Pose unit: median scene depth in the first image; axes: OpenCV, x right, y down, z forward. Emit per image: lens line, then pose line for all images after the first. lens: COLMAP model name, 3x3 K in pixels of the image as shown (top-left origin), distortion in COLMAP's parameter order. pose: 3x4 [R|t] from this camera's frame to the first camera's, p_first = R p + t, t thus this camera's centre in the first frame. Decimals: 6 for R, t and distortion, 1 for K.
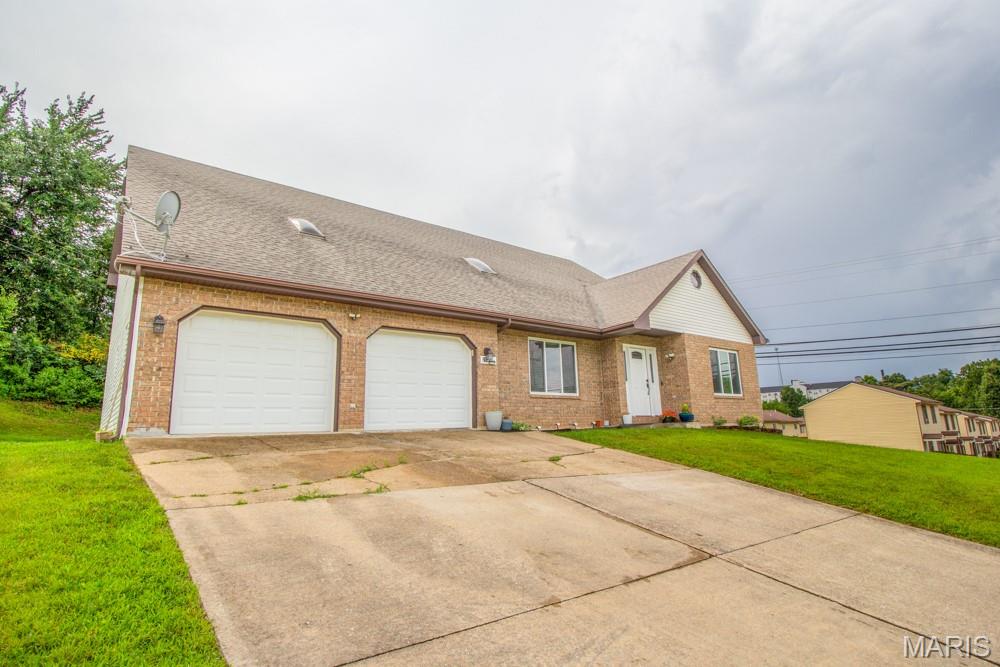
lens RADIAL K [[514.0, 0, 500.0], [0, 514.0, 333.5], [0, 0, 1]] dist [-0.001656, -0.000243]
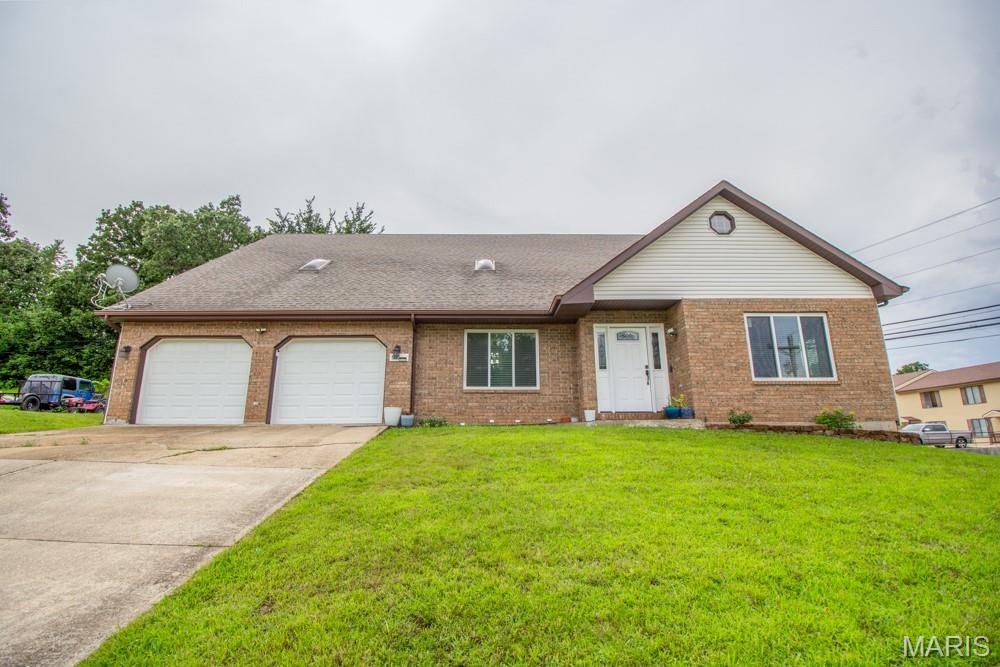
lens RADIAL K [[473.4, 0, 500.0], [0, 473.4, 333.5], [0, 0, 1]] dist [-0.001739, -0.000269]
pose [[0.784355, -0.116475, -0.609278, 0.619735], [0.096982, 0.993161, -0.065011, 0.074214], [0.612683, -0.008097, 0.790287, 0.329024]]
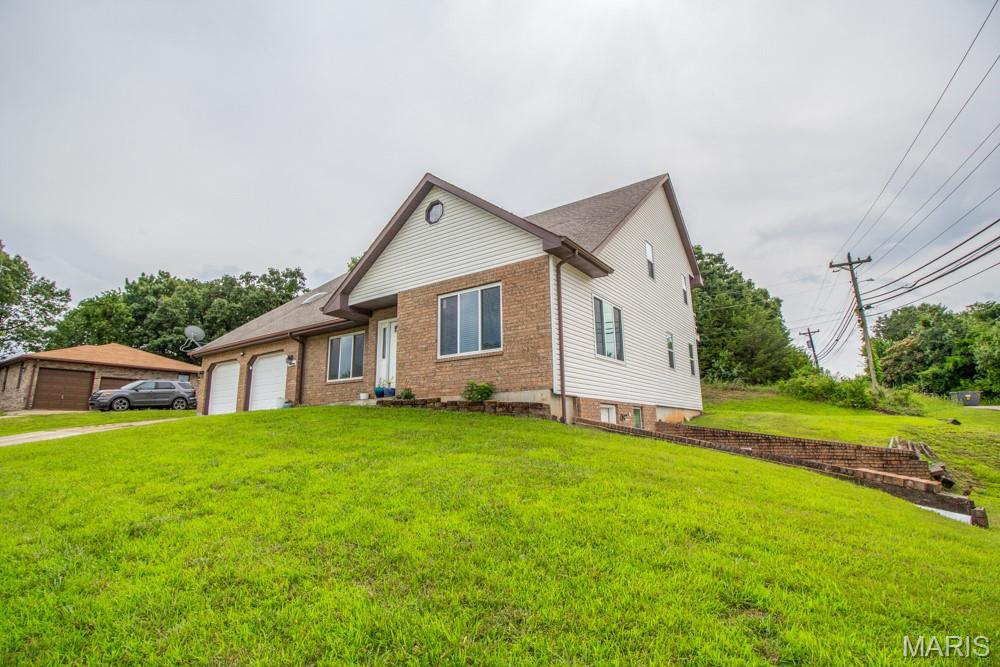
lens RADIAL K [[473.4, 0, 500.0], [0, 473.4, 333.5], [0, 0, 1]] dist [-0.001739, -0.000269]
pose [[0.285735, -0.163331, -0.944287, 1.243358], [0.191648, 0.975202, -0.110687, 0.201050], [0.938950, -0.149343, 0.309951, 0.999264]]
